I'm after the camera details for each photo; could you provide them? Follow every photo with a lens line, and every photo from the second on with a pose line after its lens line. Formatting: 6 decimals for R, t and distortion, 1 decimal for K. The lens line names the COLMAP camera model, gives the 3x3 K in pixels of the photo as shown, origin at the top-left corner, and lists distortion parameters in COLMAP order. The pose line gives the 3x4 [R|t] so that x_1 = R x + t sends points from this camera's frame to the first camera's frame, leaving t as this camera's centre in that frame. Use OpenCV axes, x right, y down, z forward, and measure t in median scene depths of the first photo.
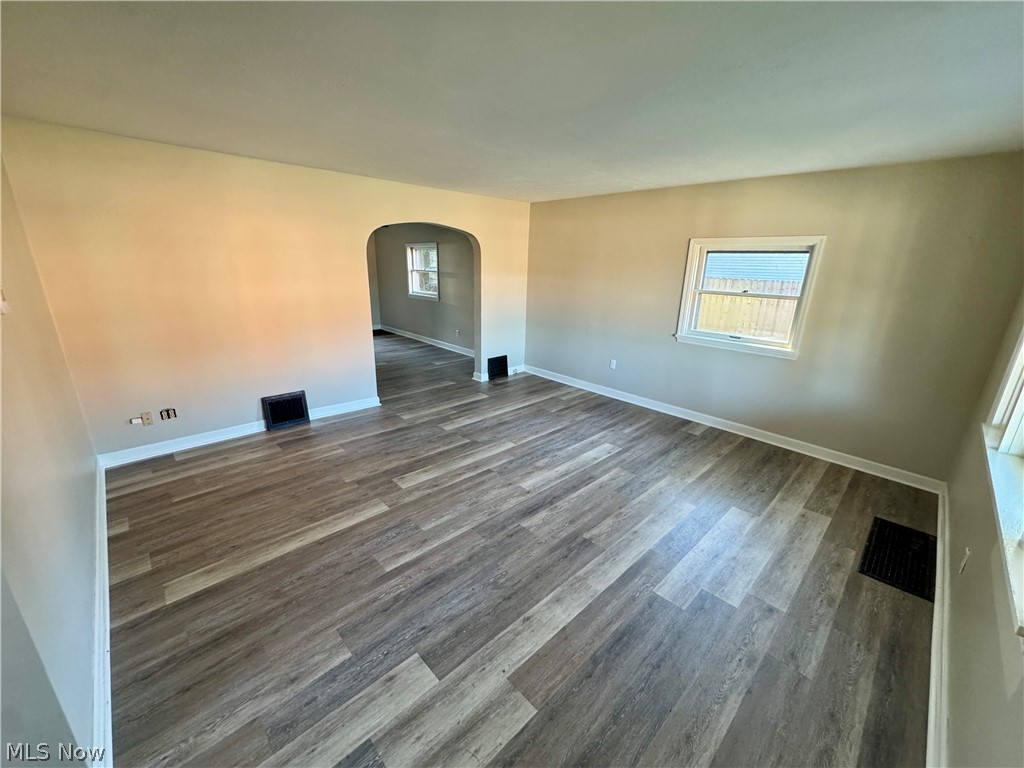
lens RADIAL K [[410.5, 0, 511.7], [0, 410.5, 384.2], [0, 0, 1]] dist [-0.003099, -0.000288]
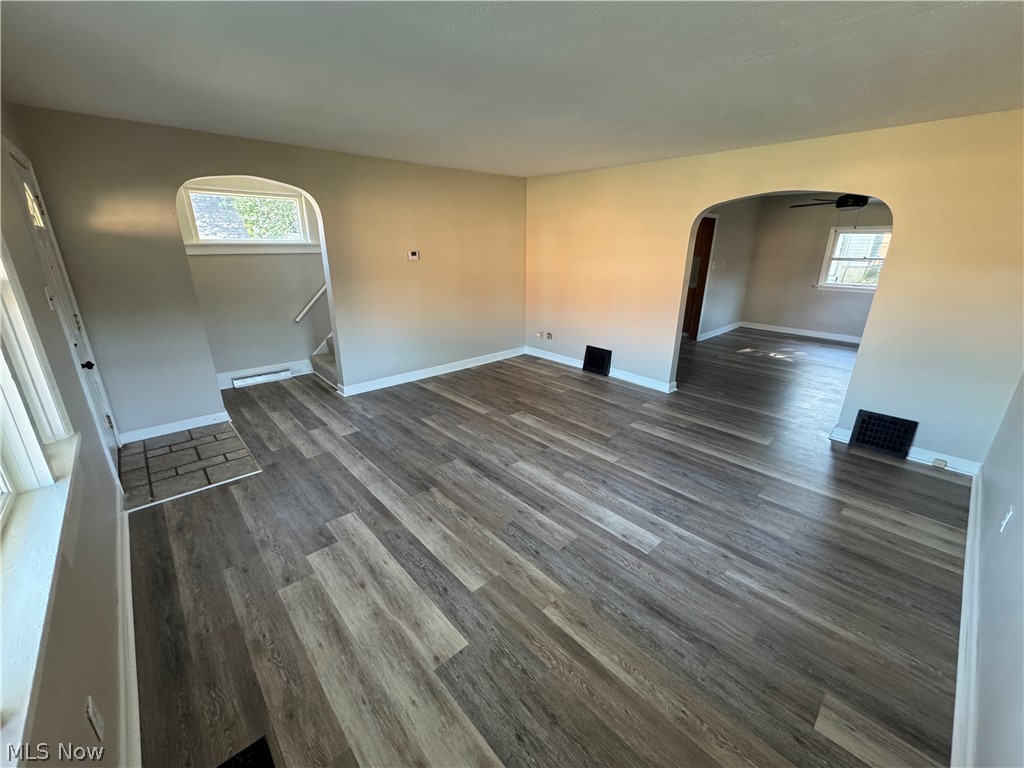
lens RADIAL K [[410.5, 0, 510.8], [0, 410.5, 383.9], [0, 0, 1]] dist [-0.003099, -0.000288]
pose [[-0.025099, 0.299883, -0.953646, 0.940894], [-0.298088, 0.908305, 0.293471, -0.220563], [0.954208, 0.291636, 0.066594, 0.866530]]
